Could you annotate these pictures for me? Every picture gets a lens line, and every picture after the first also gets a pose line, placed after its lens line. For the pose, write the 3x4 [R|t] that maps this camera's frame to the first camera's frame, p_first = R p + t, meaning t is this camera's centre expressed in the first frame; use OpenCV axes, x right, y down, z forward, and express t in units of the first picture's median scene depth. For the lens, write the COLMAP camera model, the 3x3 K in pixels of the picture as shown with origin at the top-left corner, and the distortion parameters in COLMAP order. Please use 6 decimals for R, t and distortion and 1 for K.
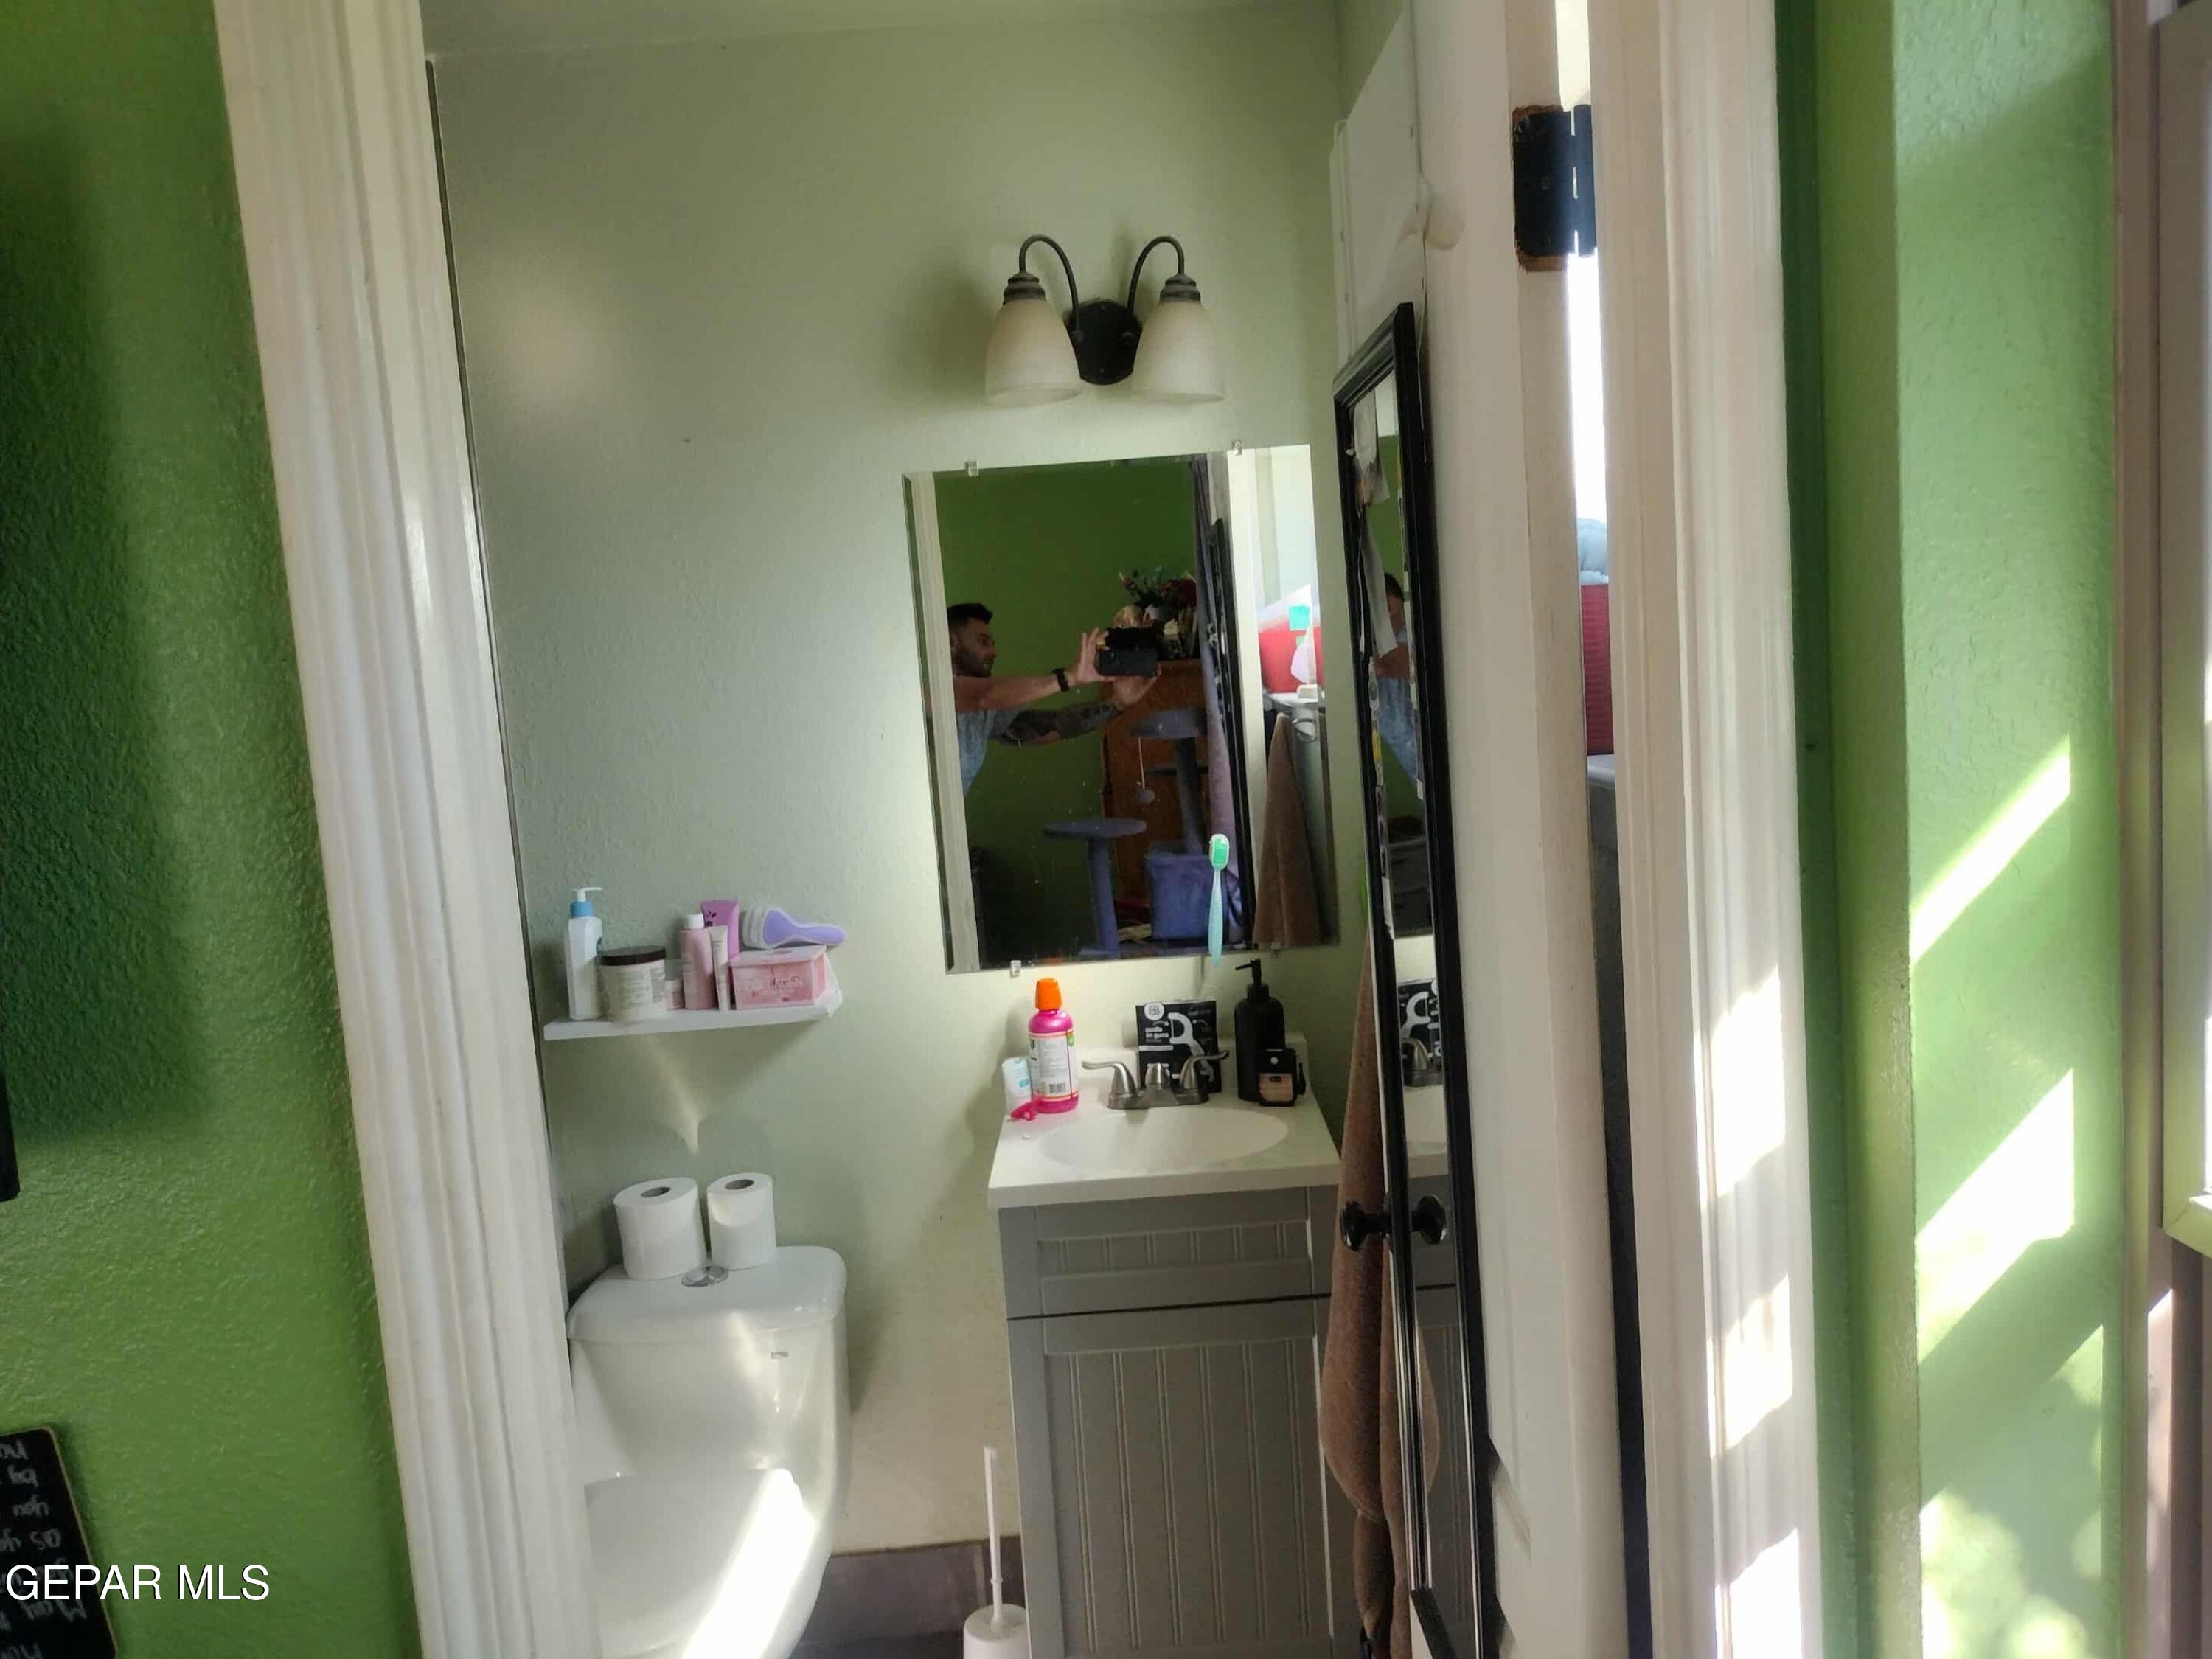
lens RADIAL K [[1655.8, 0, 1096.6], [0, 1655.8, 840.2], [0, 0, 1]] dist [0.083653, -0.153937]
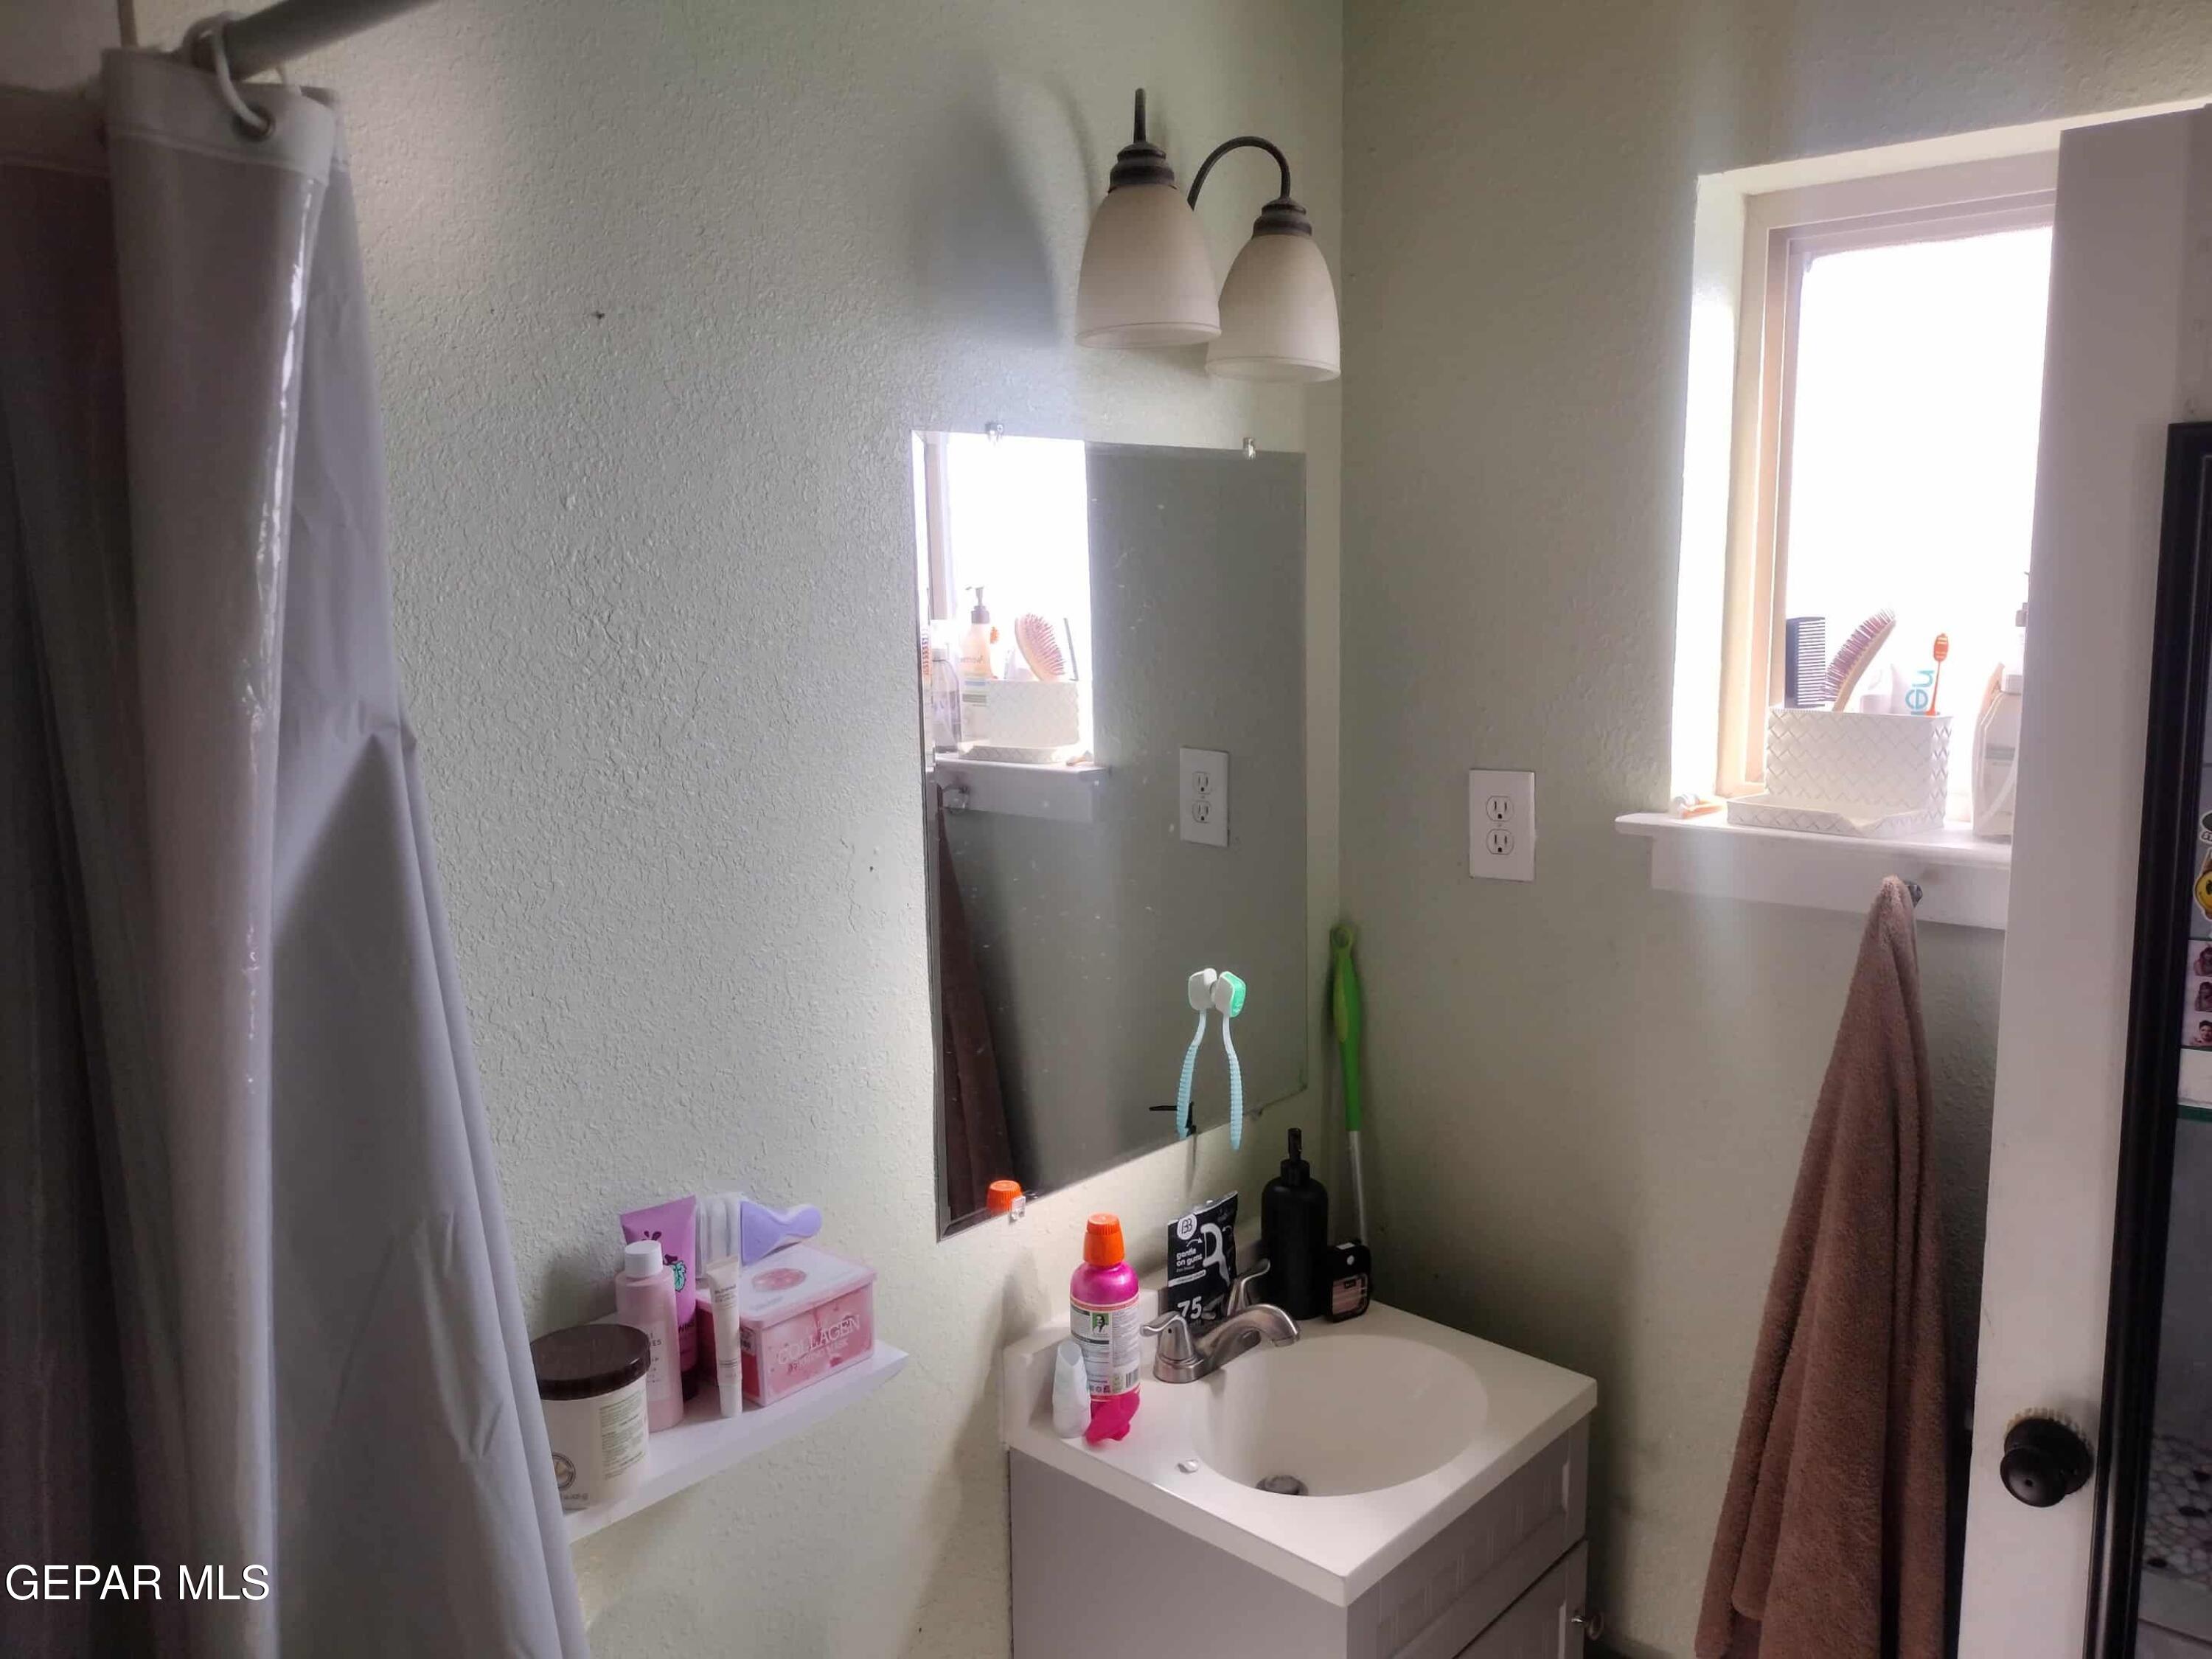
lens RADIAL K [[1655.8, 0, 1096.6], [0, 1655.8, 840.2], [0, 0, 1]] dist [0.083653, -0.153937]
pose [[0.716944, -0.061837, 0.694383, -0.485912], [0.067899, 0.997516, 0.018727, -0.079799], [-0.693816, 0.033722, 0.719362, 0.516336]]
